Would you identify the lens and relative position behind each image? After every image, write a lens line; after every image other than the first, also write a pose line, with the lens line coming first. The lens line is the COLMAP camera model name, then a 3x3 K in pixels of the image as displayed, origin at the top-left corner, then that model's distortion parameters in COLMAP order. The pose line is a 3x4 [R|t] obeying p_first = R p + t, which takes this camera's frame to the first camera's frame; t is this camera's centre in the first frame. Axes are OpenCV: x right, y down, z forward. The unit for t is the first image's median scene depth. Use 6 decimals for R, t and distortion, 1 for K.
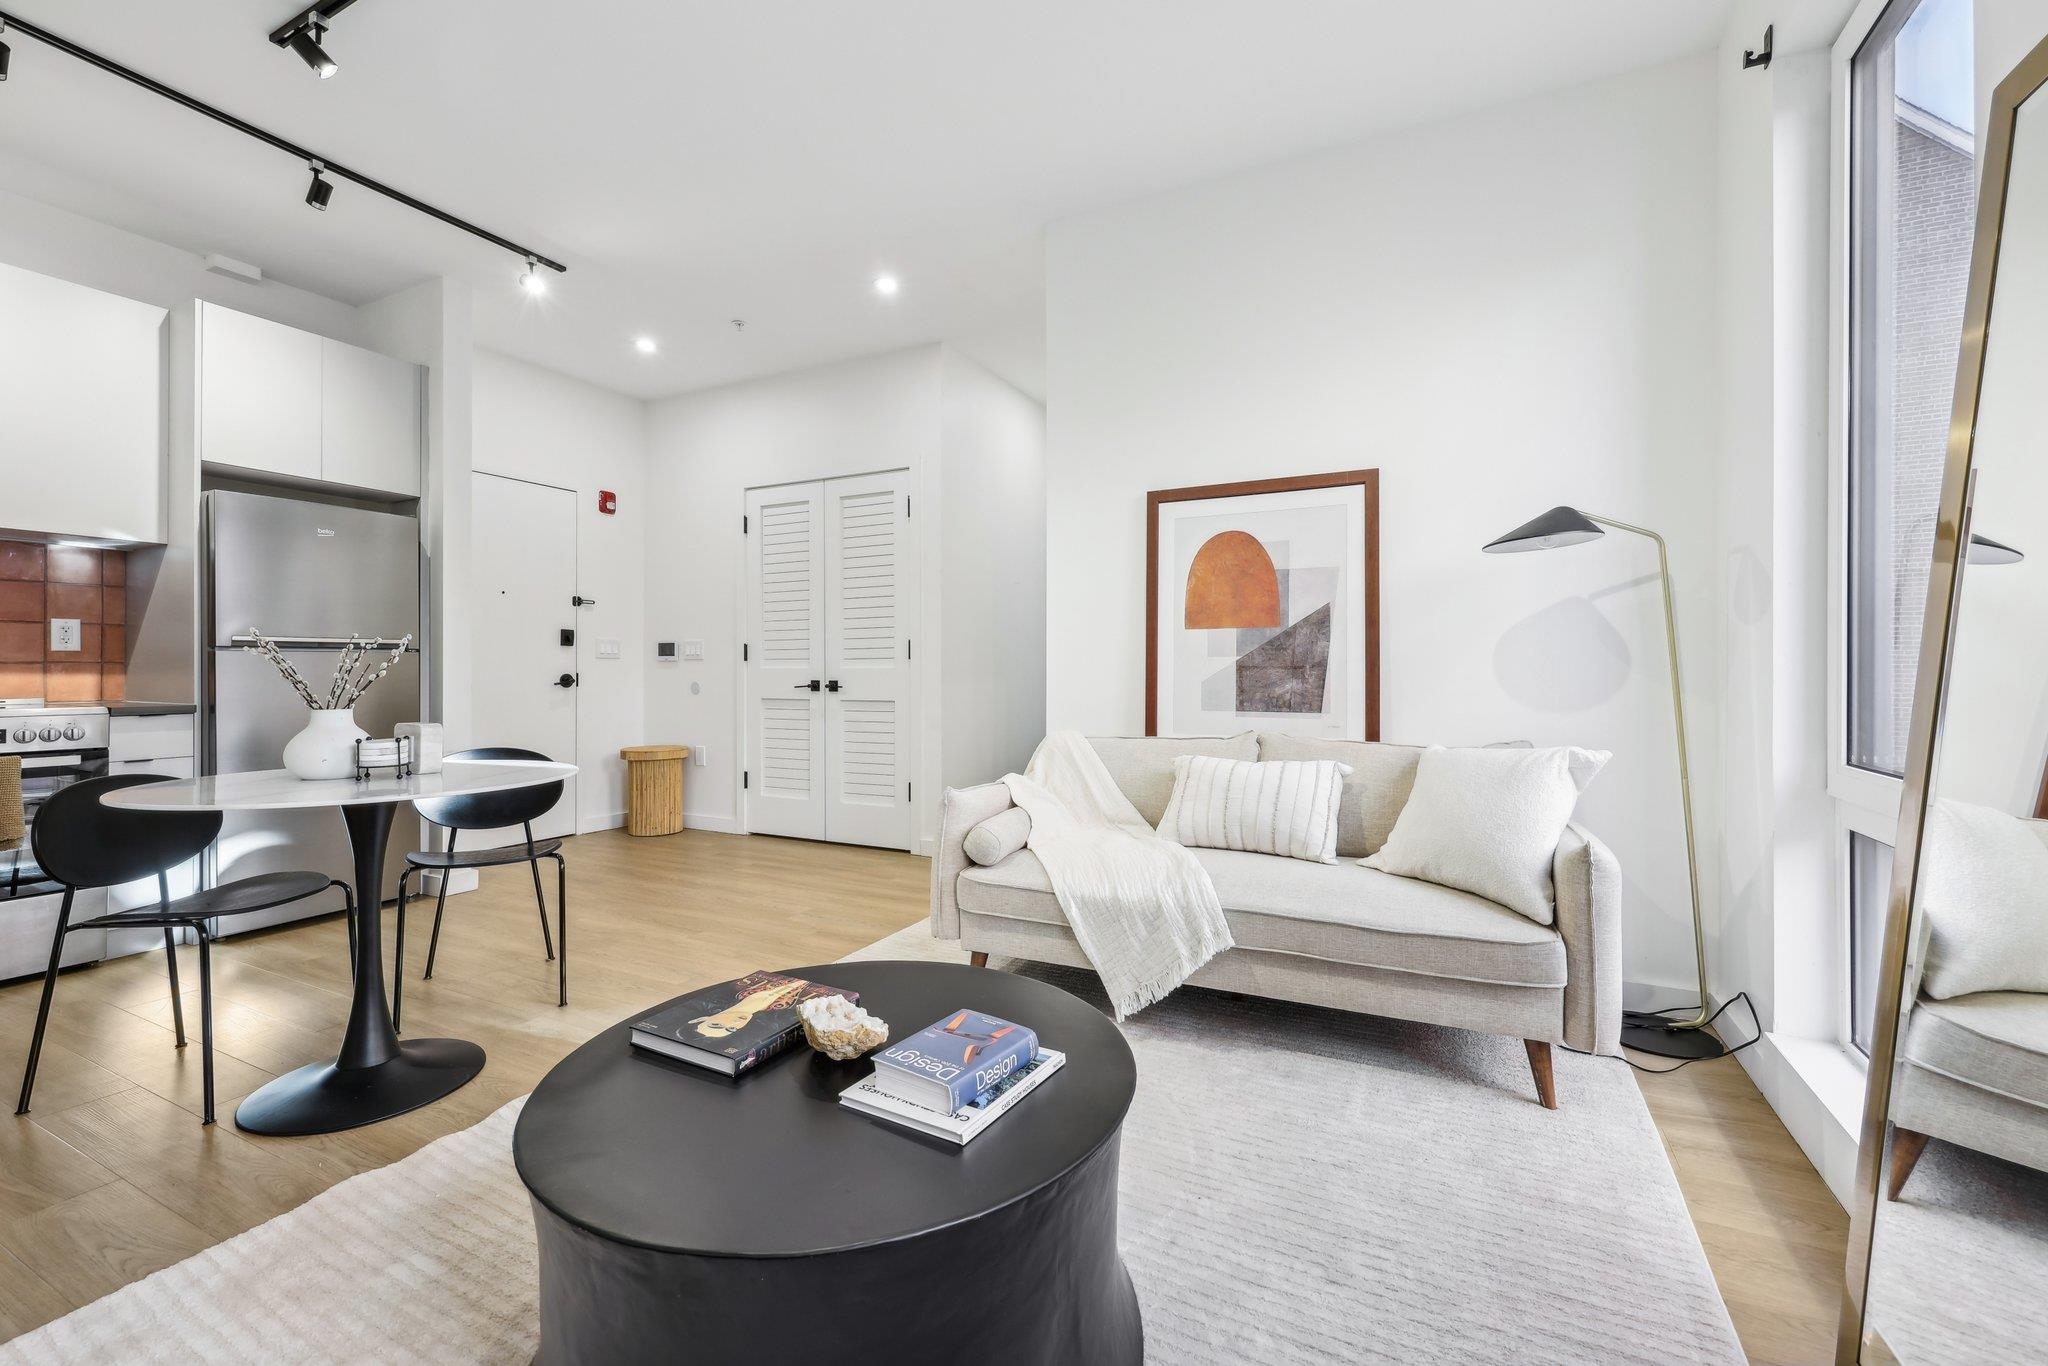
lens RADIAL K [[842.1, 0, 1028.1], [0, 842.1, 672.0], [0, 0, 1]] dist [0.001719, -0.000317]
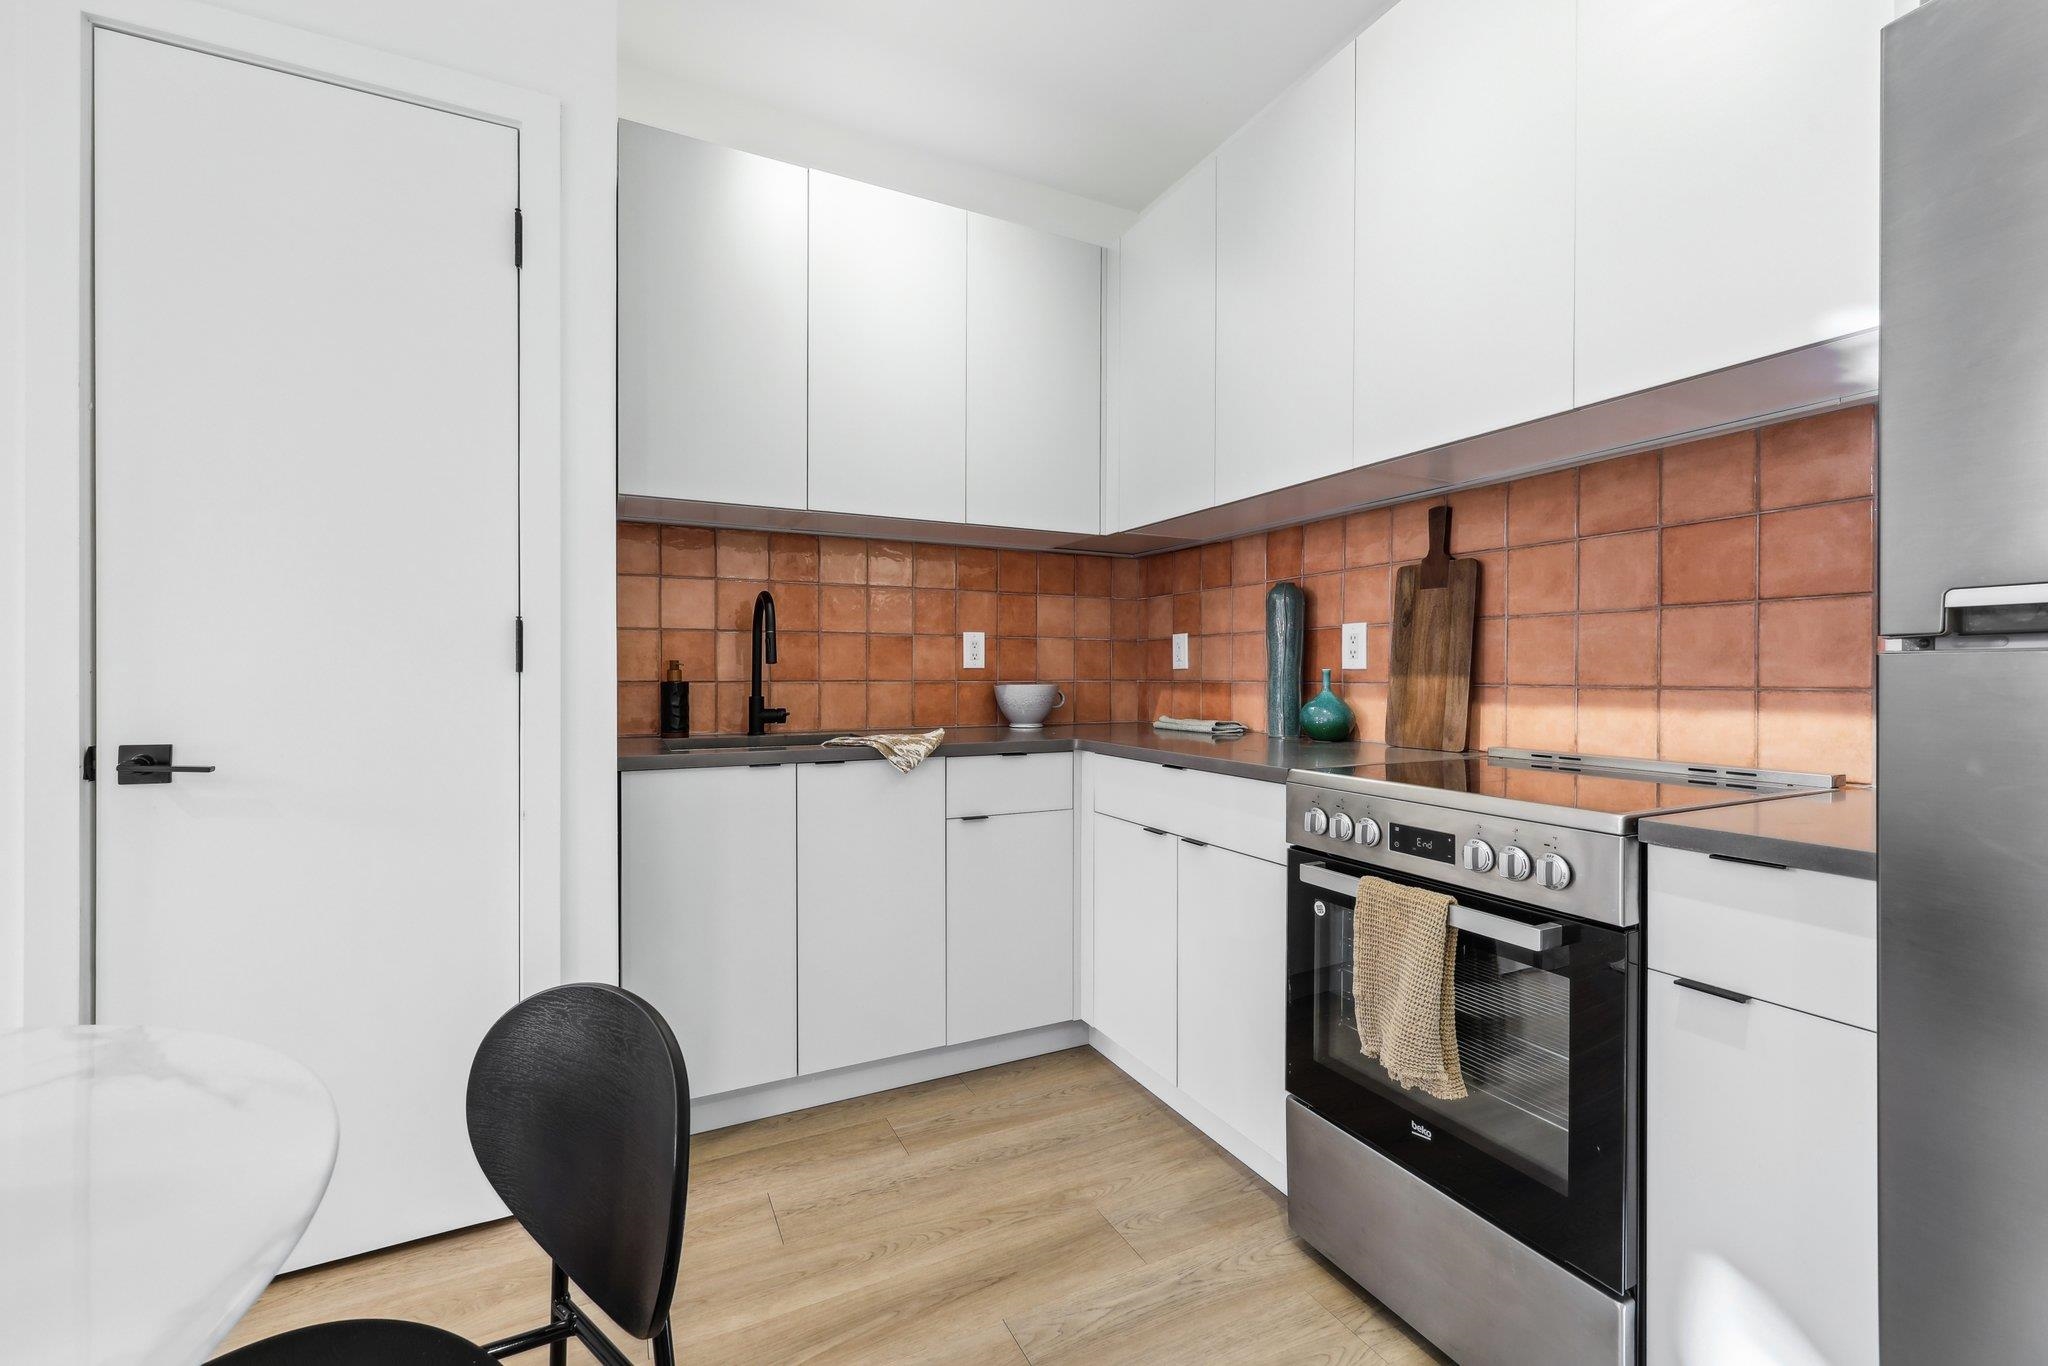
lens RADIAL K [[842.1, 0, 1022.3], [0, 842.1, 675.5], [0, 0, 1]] dist [0.001719, -0.000317]
pose [[-0.601299, 0.001503, -0.799022, -0.616378], [-0.002876, 0.999988, 0.004045, -0.019495], [0.799019, 0.004730, -0.601288, 0.967554]]
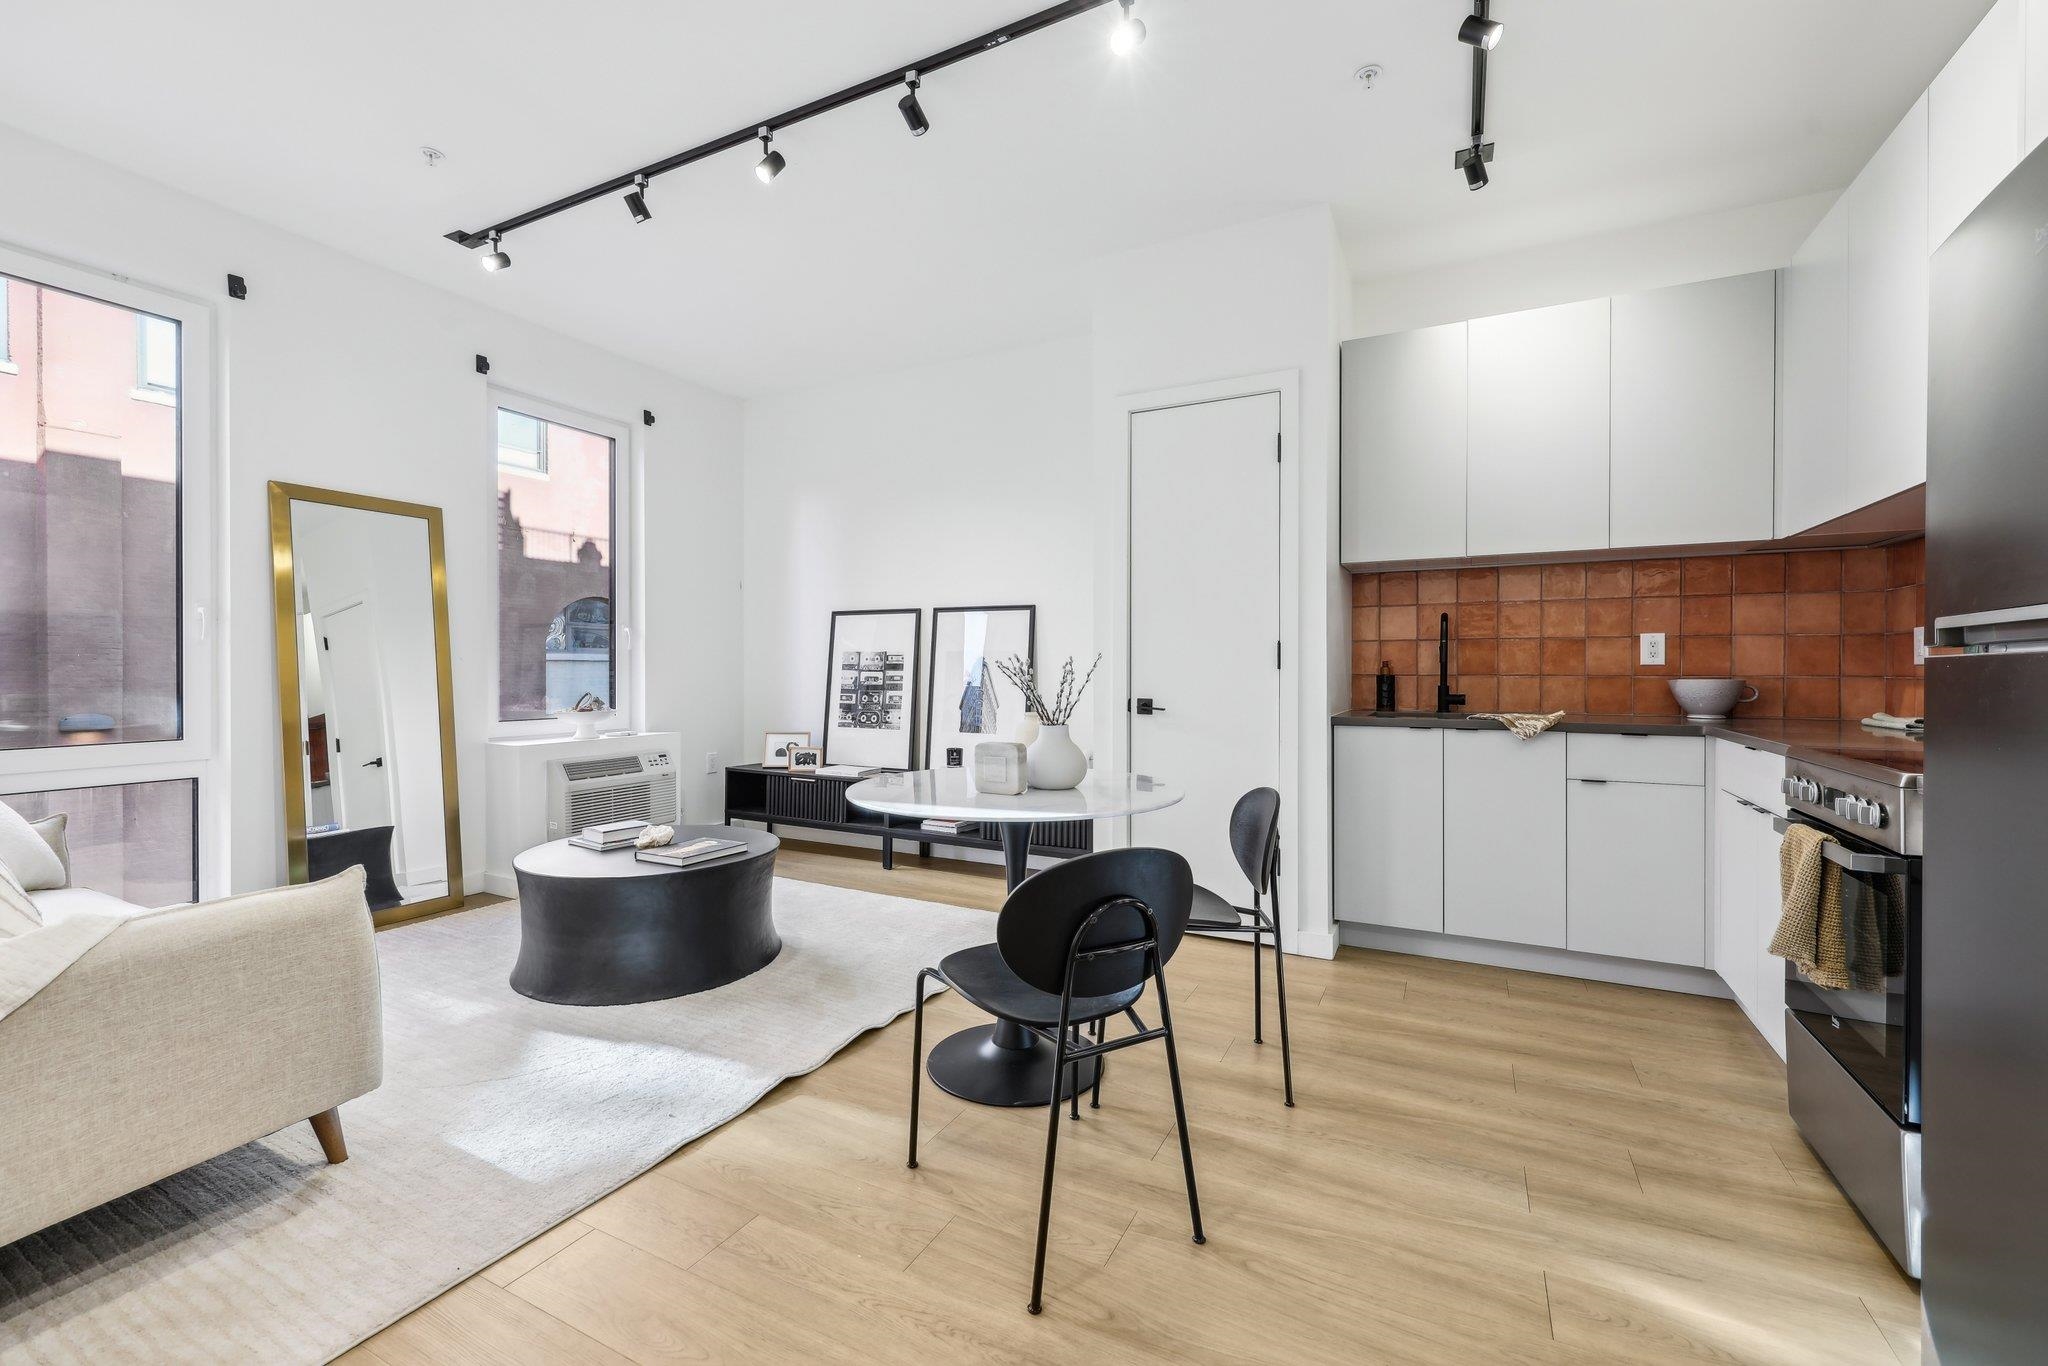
lens RADIAL K [[842.1, 0, 1029.5], [0, 842.1, 671.4], [0, 0, 1]] dist [0.001719, -0.000317]
pose [[-0.999971, 0.000286, 0.007641, -0.549669], [0.000336, 0.999978, 0.006615, -0.022723], [-0.007639, 0.006618, -0.999949, 1.441875]]
